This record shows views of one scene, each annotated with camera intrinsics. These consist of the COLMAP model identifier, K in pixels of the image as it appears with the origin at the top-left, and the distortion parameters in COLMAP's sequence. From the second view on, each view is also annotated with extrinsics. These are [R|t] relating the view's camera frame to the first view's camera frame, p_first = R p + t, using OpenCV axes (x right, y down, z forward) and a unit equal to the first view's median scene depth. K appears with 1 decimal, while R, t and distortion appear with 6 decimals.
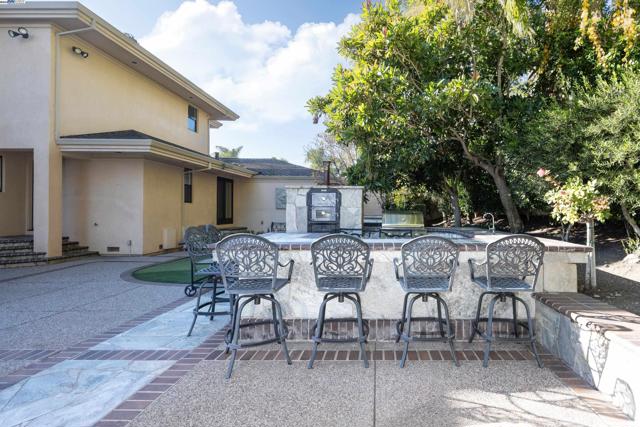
lens RADIAL K [[294.3, 0, 350.3], [0, 294.3, 213.4], [0, 0, 1]] dist [-0.001408, -0.000216]
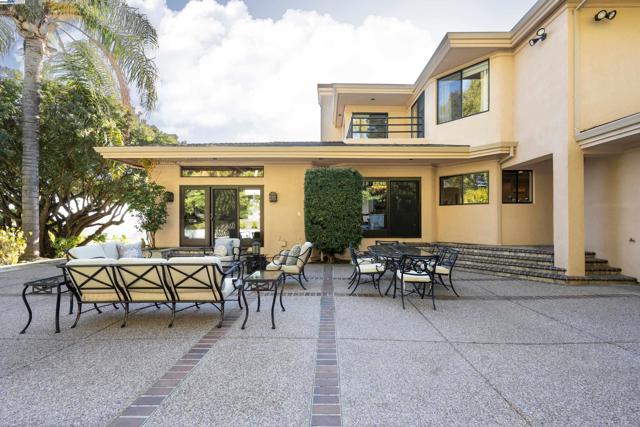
lens RADIAL K [[275.4, 0, 323.9], [0, 275.4, 216.8], [0, 0, 1]] dist [0.002236, 0.000199]
pose [[0.003181, -0.013152, -0.999908, -0.228378], [0.000205, 0.999913, -0.013152, -0.011810], [0.999995, -0.000163, 0.003184, 0.290535]]
